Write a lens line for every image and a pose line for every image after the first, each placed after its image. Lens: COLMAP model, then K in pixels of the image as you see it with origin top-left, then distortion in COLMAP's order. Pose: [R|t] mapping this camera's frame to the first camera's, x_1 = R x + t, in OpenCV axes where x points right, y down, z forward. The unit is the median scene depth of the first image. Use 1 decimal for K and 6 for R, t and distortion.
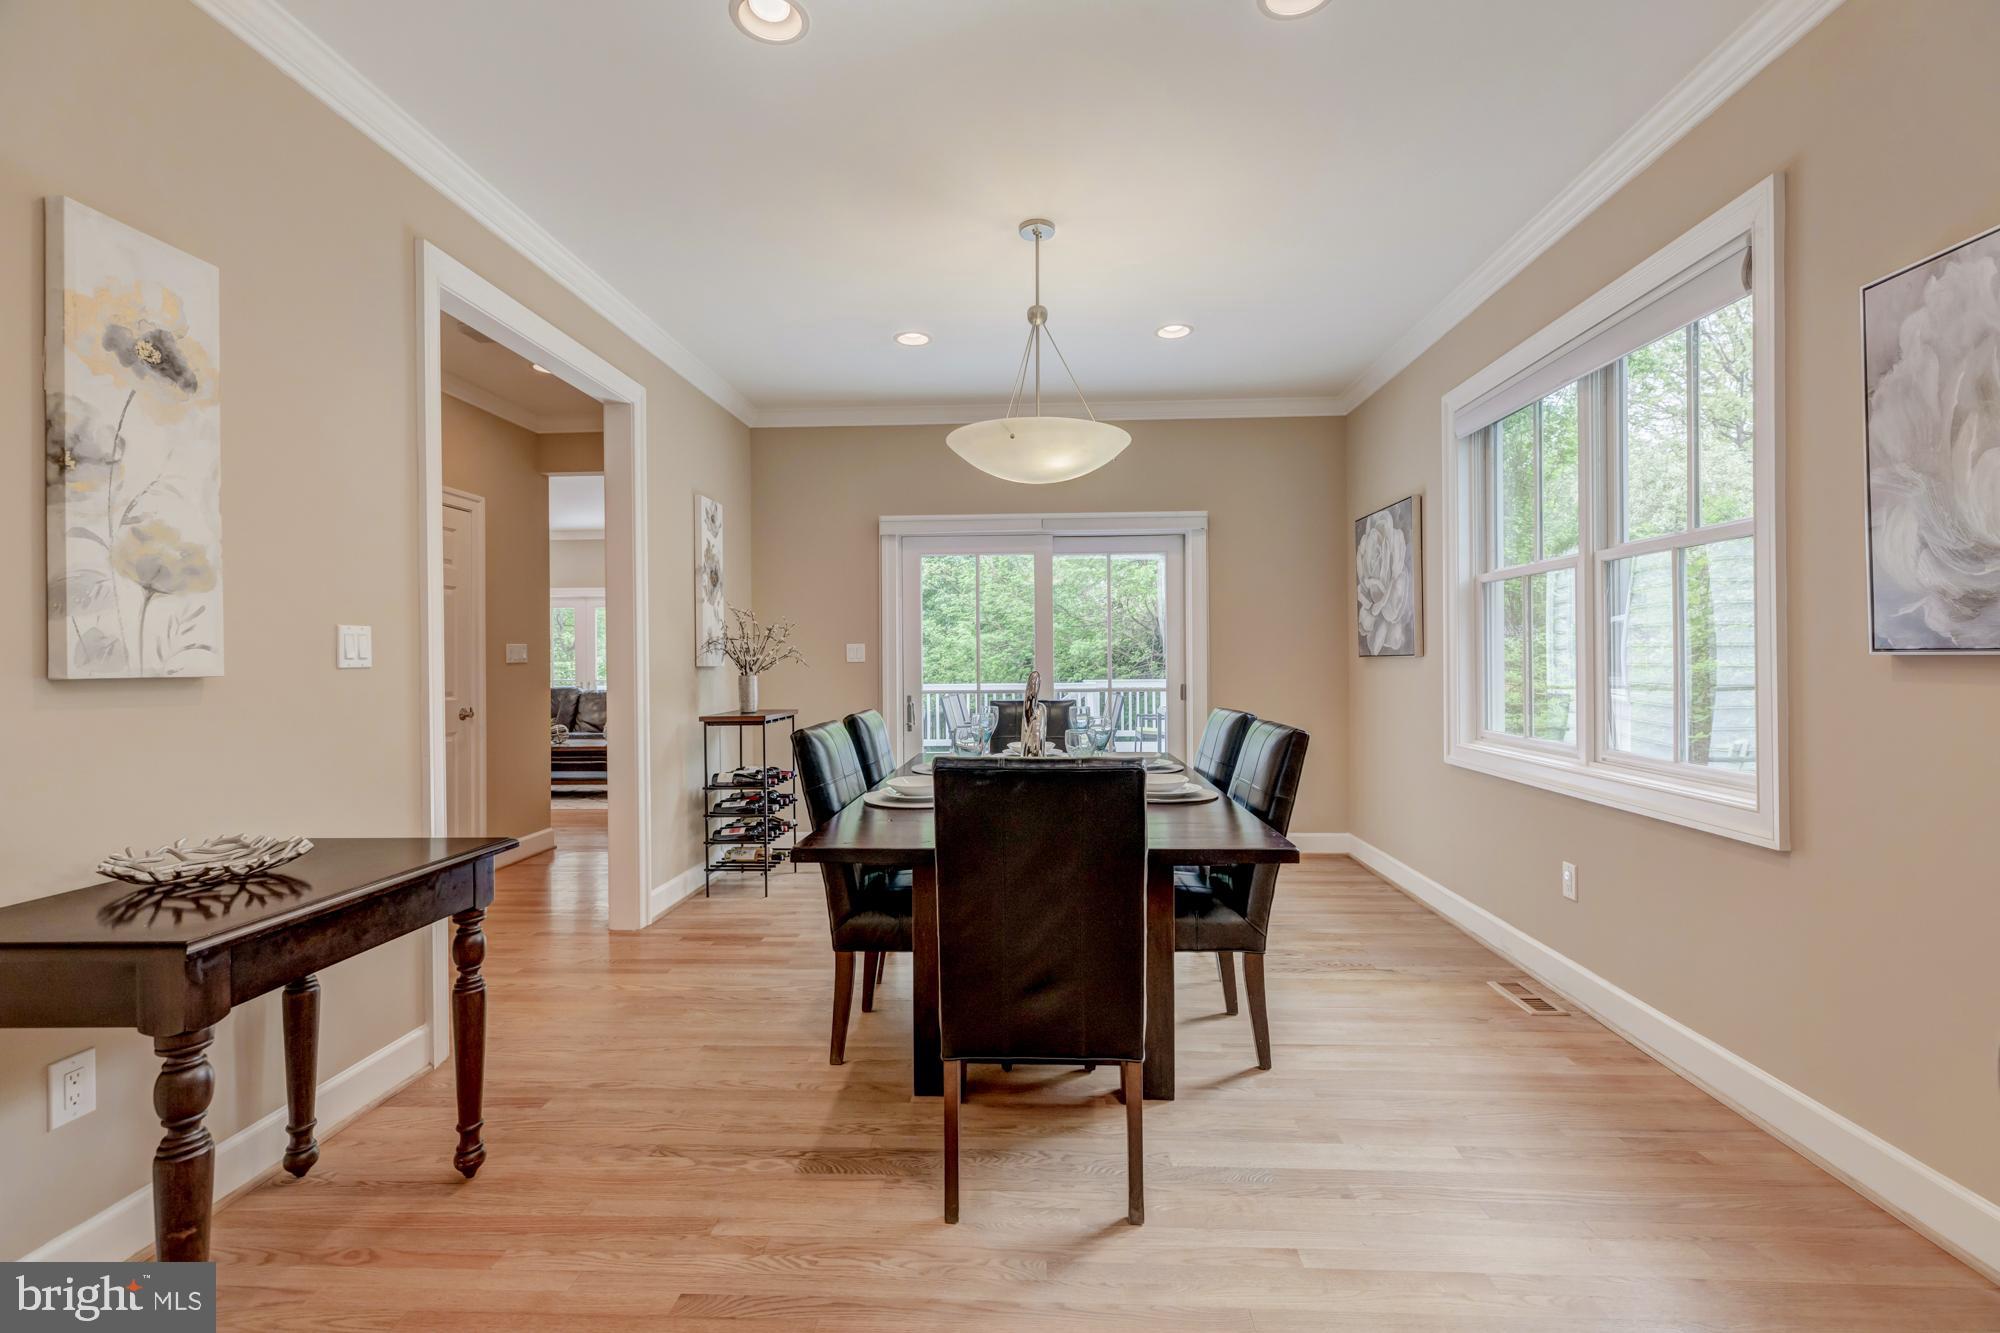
lens RADIAL K [[893.3, 0, 1004.5], [0, 893.3, 658.5], [0, 0, 1]] dist [0.006666, -0.000314]
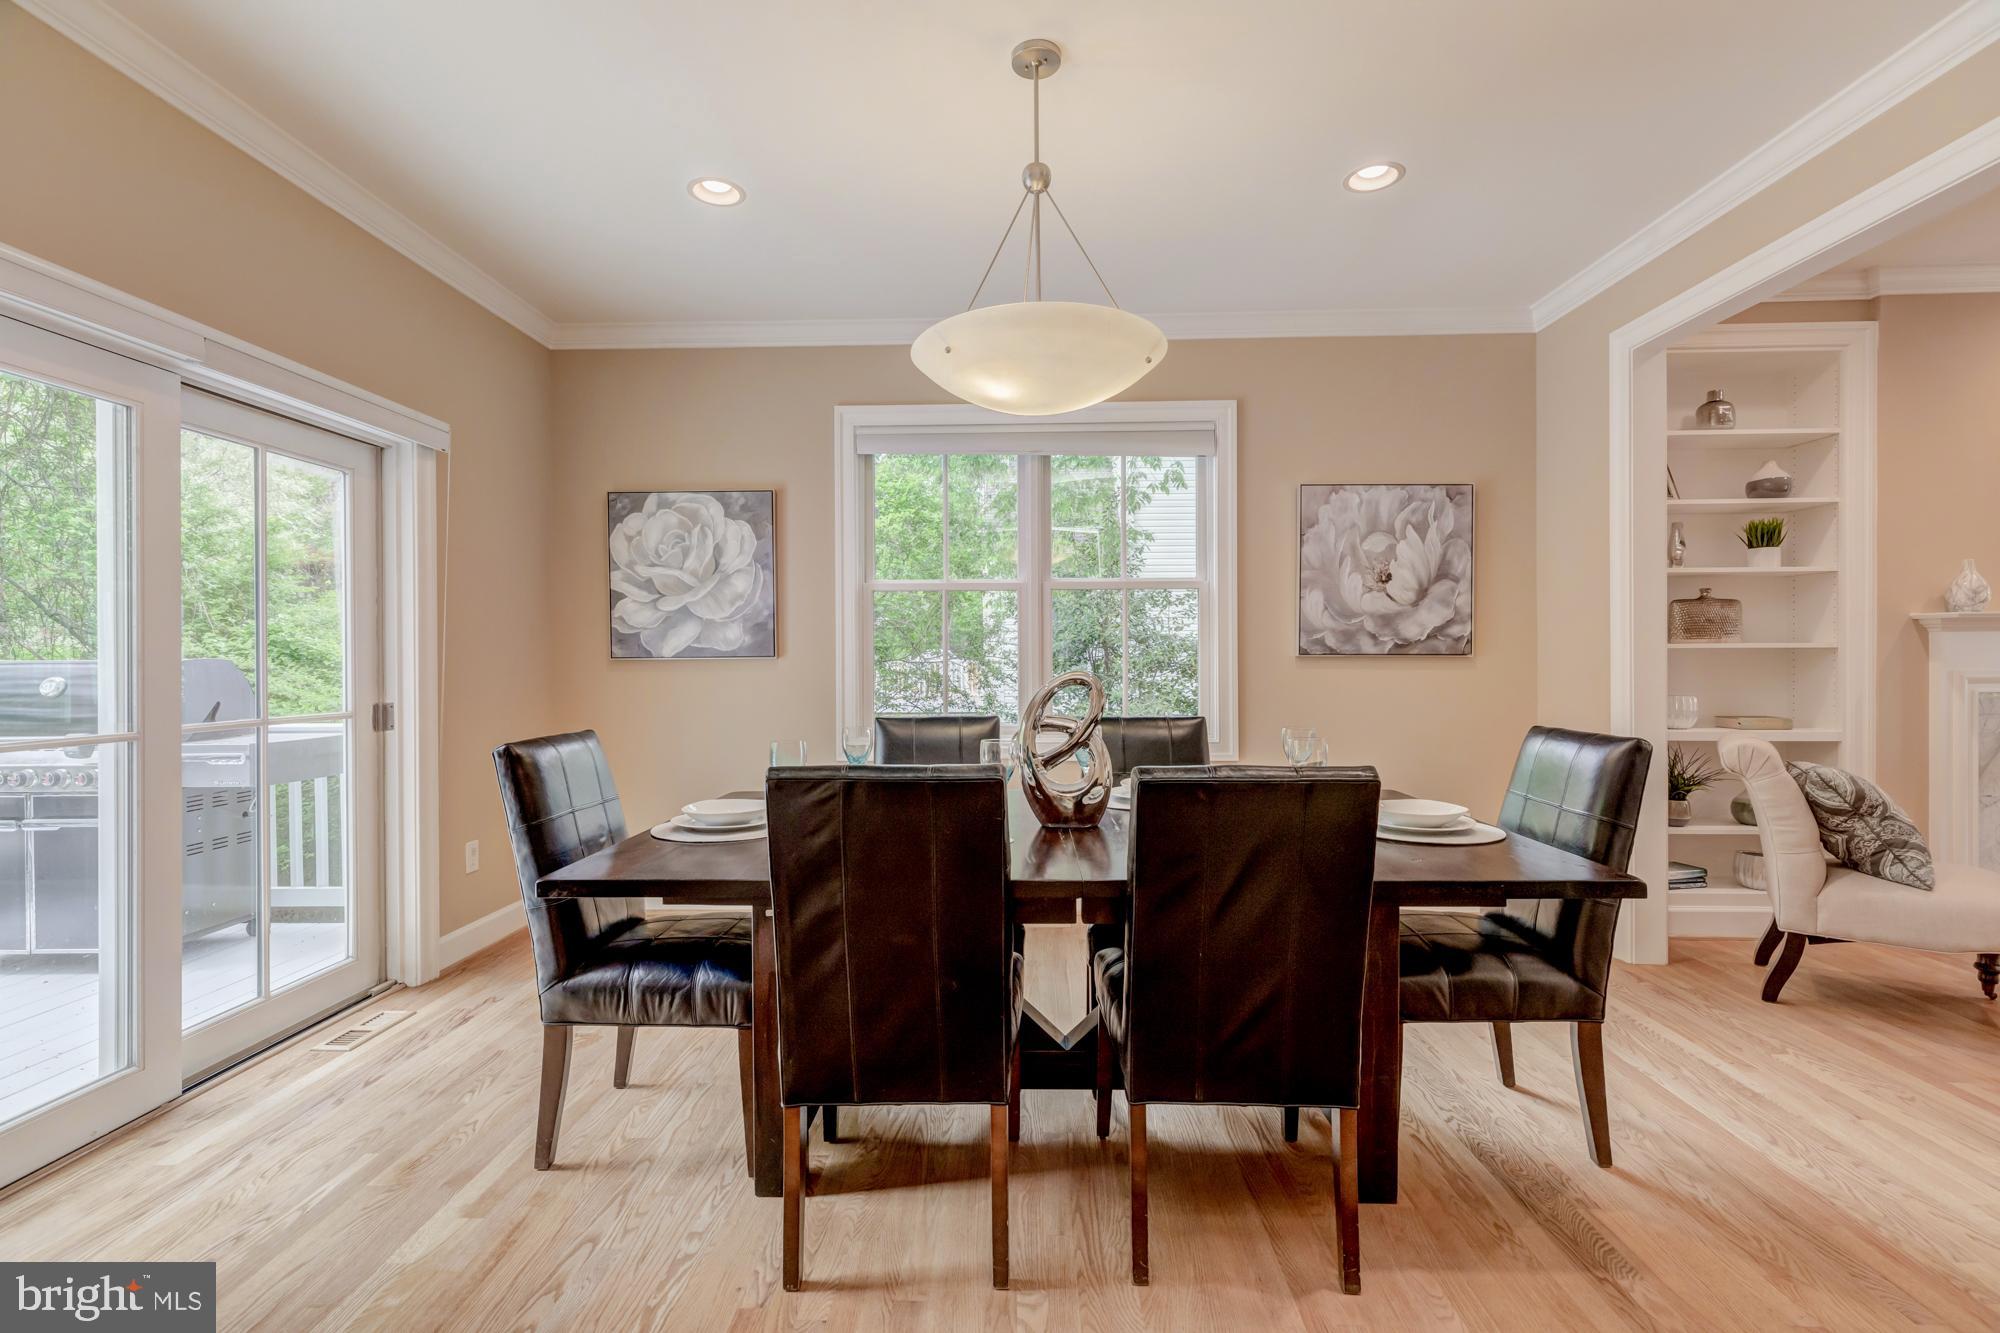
lens RADIAL K [[893.3, 0, 1004.5], [0, 893.3, 658.5], [0, 0, 1]] dist [0.006666, -0.000314]
pose [[-0.023019, 0.005628, 0.999719, -0.681366], [0.003848, 0.999977, -0.005541, 0.005819], [-0.999728, 0.003719, -0.023040, 1.043667]]
